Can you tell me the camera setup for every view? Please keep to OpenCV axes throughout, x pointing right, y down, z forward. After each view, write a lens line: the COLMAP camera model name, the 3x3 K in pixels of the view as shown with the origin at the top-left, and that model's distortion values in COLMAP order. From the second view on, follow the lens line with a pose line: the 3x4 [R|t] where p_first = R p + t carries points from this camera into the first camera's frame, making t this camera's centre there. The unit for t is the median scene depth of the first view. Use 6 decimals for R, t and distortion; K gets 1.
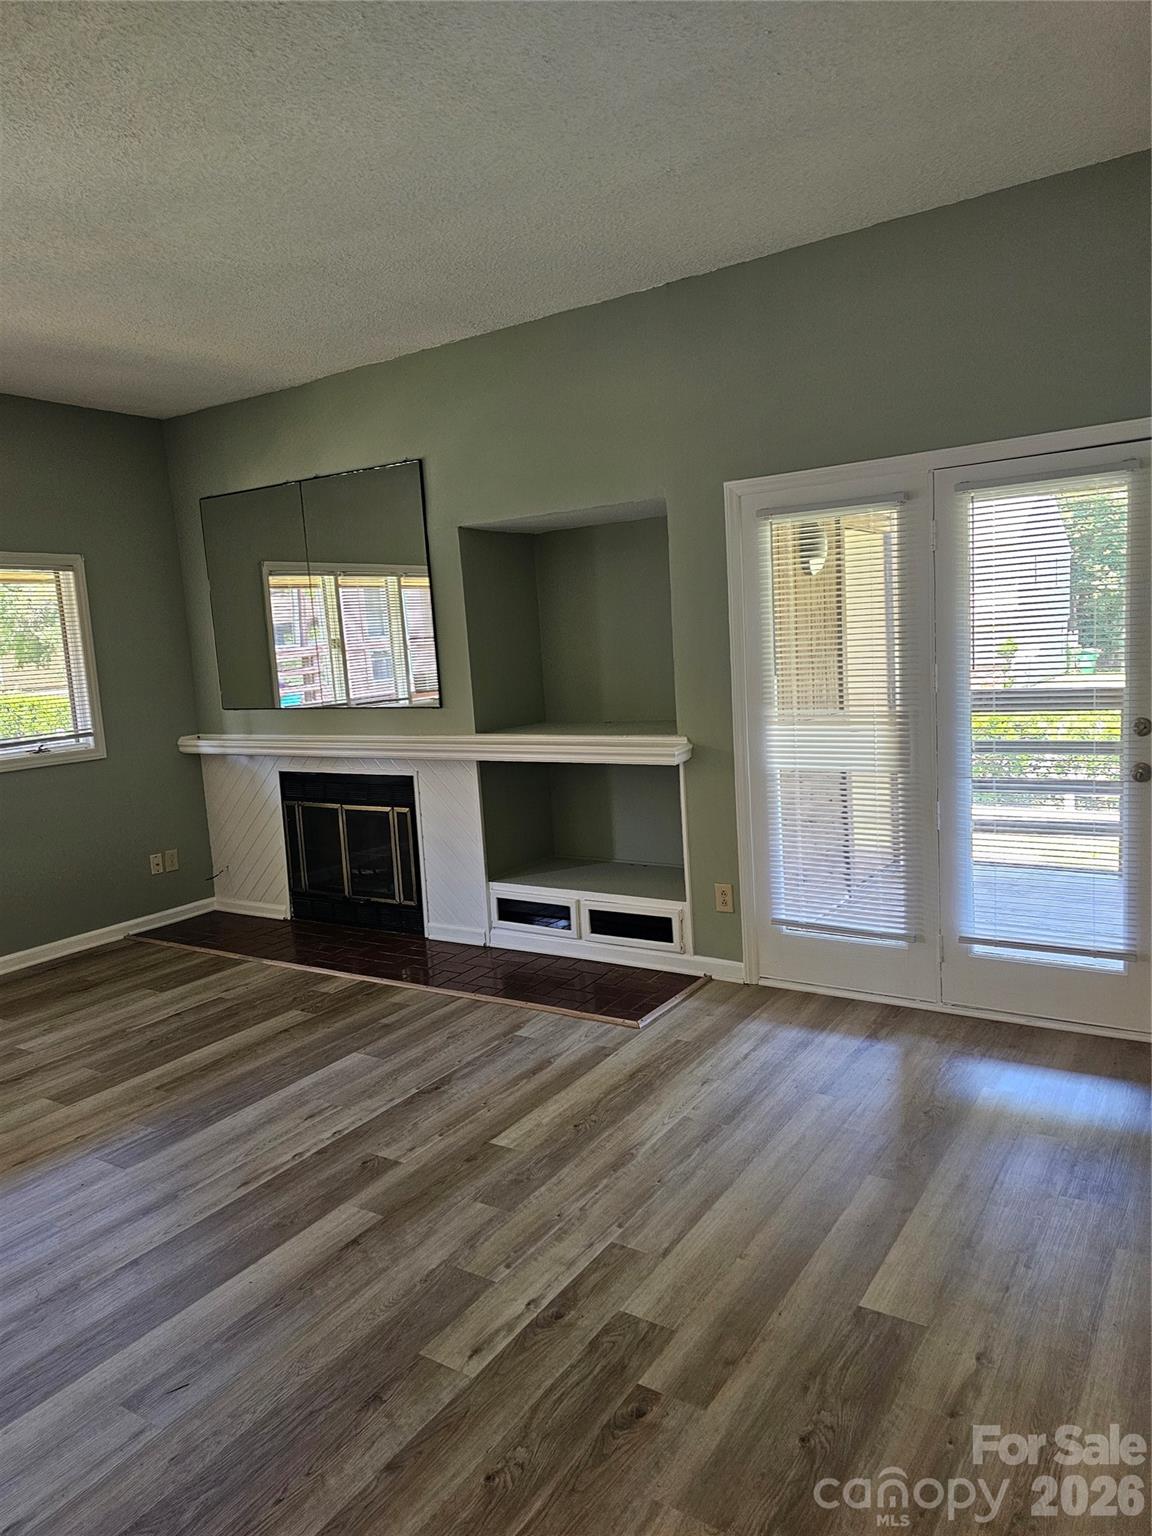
lens RADIAL K [[1028.7, 0, 576.0], [0, 1028.7, 768.0], [0, 0, 1]] dist [0.017050, 0.000320]
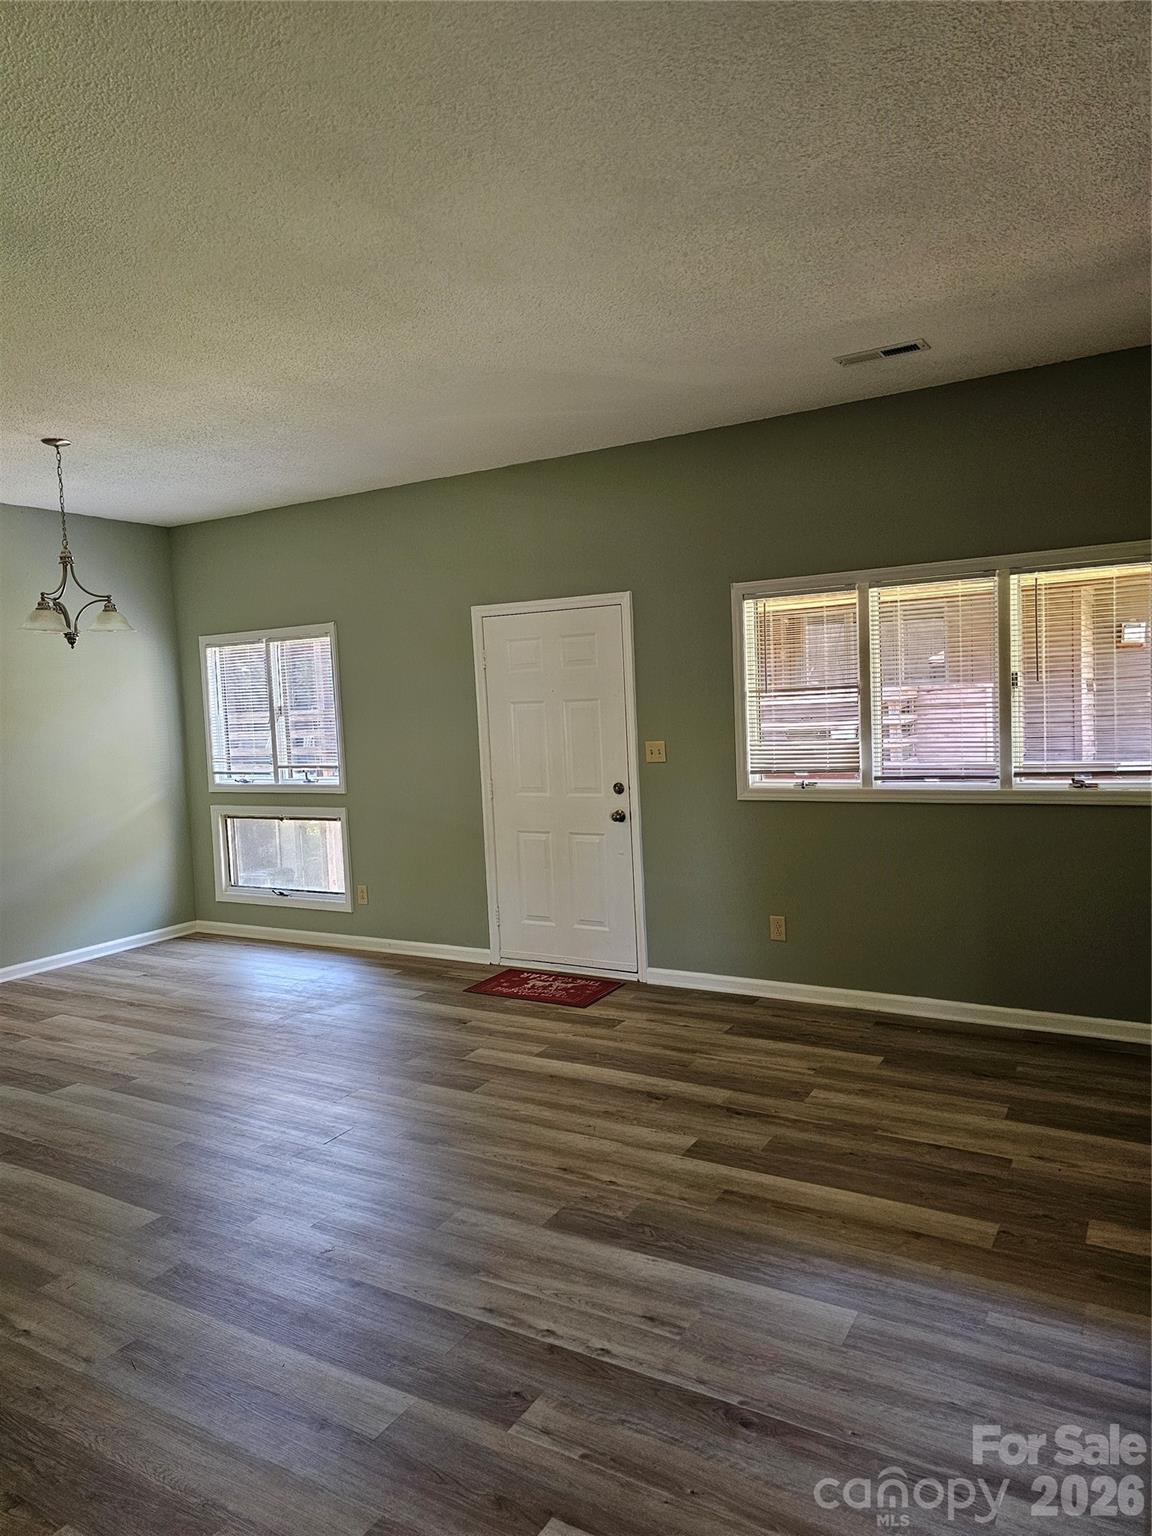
lens RADIAL K [[1028.7, 0, 576.0], [0, 1028.7, 768.0], [0, 0, 1]] dist [0.017050, 0.000320]
pose [[0.061877, 0.125638, -0.990145, 0.384727], [-0.093688, 0.988397, 0.119561, -0.128952], [0.993677, 0.085367, 0.072930, 0.745493]]
